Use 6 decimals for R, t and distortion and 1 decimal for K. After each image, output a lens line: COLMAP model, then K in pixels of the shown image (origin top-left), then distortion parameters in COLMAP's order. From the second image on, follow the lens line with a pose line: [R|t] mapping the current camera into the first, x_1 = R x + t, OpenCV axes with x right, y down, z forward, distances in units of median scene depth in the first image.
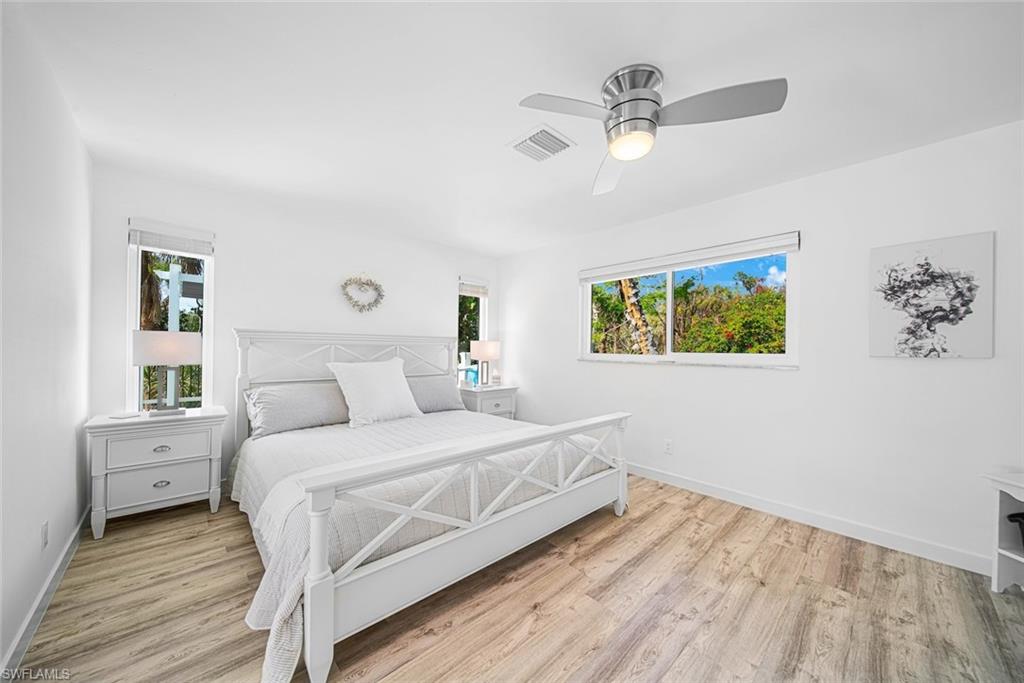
lens RADIAL K [[356.6, 0, 508.1], [0, 356.6, 347.0], [0, 0, 1]] dist [0.002056, -0.003294]
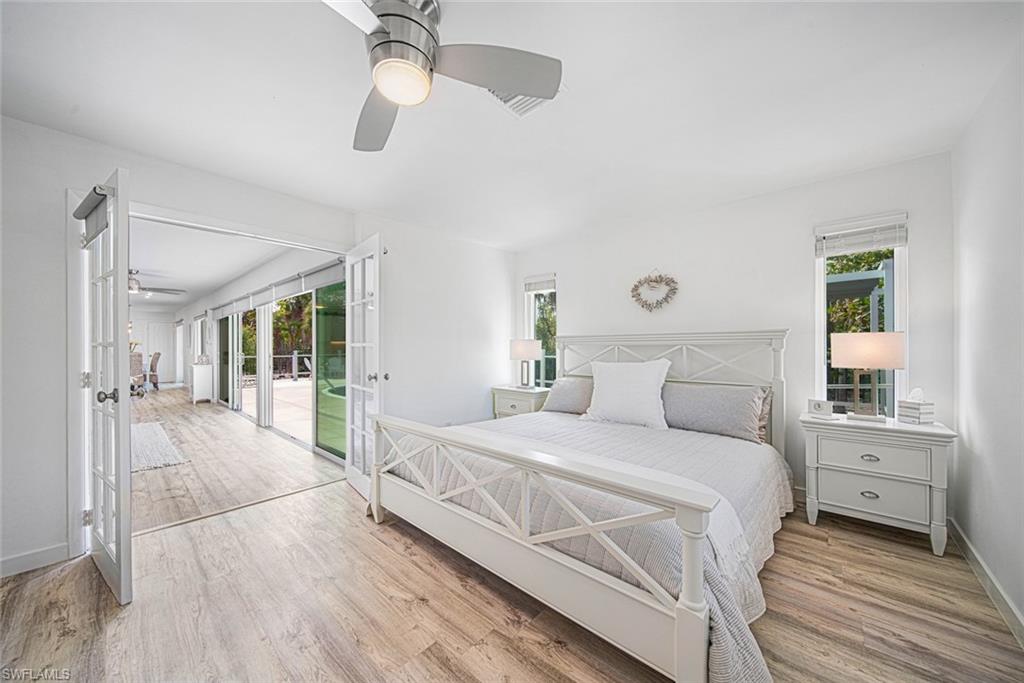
lens RADIAL K [[356.6, 0, 508.1], [0, 356.6, 347.0], [0, 0, 1]] dist [0.002056, -0.003294]
pose [[0.087506, -0.016528, -0.996027, 0.893975], [0.007925, 0.999842, -0.015895, 0.020062], [0.996132, -0.006503, 0.087624, 0.920634]]
